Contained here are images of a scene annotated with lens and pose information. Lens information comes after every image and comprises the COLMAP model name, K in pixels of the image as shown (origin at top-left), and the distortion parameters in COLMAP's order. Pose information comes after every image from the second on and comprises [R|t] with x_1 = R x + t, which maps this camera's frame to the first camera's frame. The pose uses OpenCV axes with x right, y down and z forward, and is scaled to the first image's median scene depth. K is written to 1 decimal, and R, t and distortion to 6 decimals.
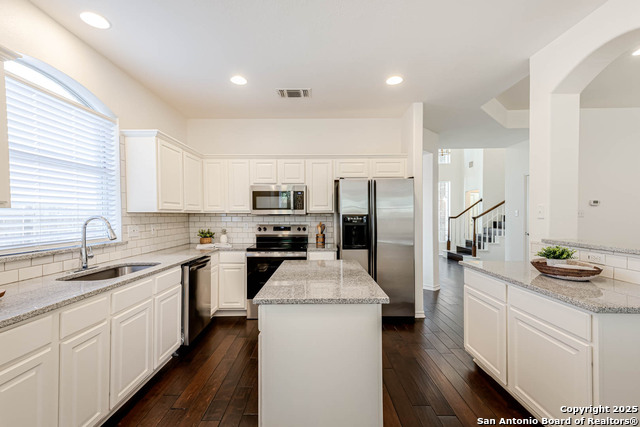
lens RADIAL K [[290.0, 0, 319.0], [0, 290.0, 214.9], [0, 0, 1]] dist [0.029770, -0.000049]
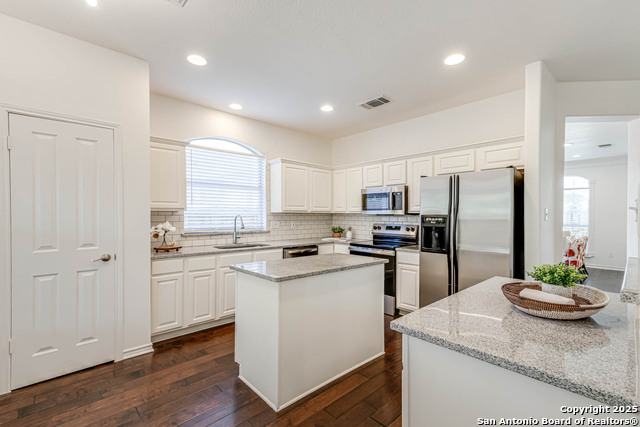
lens RADIAL K [[290.0, 0, 319.9], [0, 290.0, 213.2], [0, 0, 1]] dist [0.029770, -0.000049]
pose [[0.678923, 0.001482, -0.734208, 0.550050], [-0.006853, 0.999967, -0.004318, -0.000879], [0.734178, 0.007964, 0.678910, 0.108777]]
